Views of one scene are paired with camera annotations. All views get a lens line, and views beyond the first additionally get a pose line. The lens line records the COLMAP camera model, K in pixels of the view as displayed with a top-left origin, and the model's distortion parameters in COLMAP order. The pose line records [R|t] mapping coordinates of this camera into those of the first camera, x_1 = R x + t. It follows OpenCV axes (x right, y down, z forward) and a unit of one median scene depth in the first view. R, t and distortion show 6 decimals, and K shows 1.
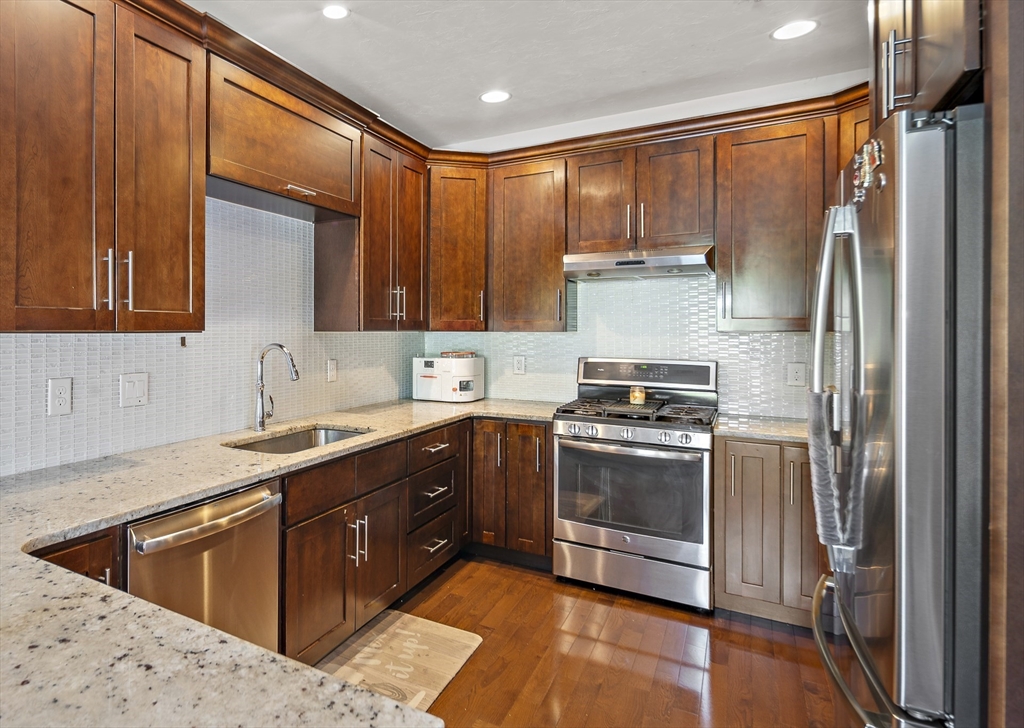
lens RADIAL K [[1603.1, 0, 515.8], [0, 1603.1, 332.2], [0, 0, 1]] dist [0.006499, 0.000000]
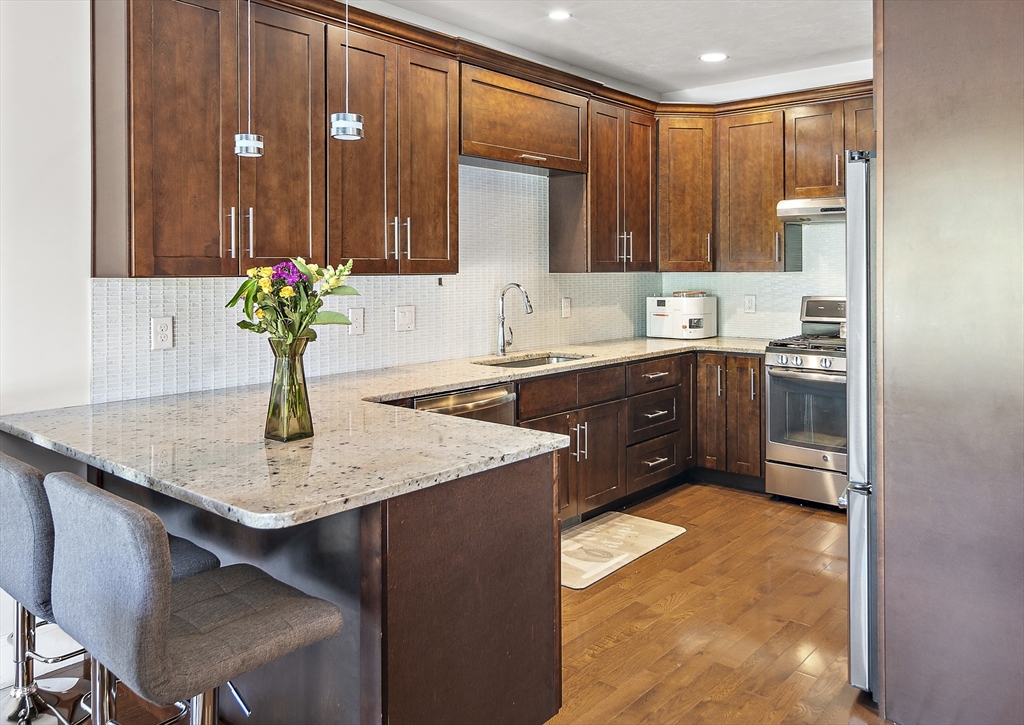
lens RADIAL K [[2164.3, 0, 512.0], [0, 2164.3, 362.1], [0, 0, 1]] dist [-0.044524, 0.000000]
pose [[0.987638, 0.002212, -0.156739, 0.090591], [0.004347, 0.999130, 0.041488, -0.001022], [0.156695, -0.041657, 0.986768, -0.529598]]
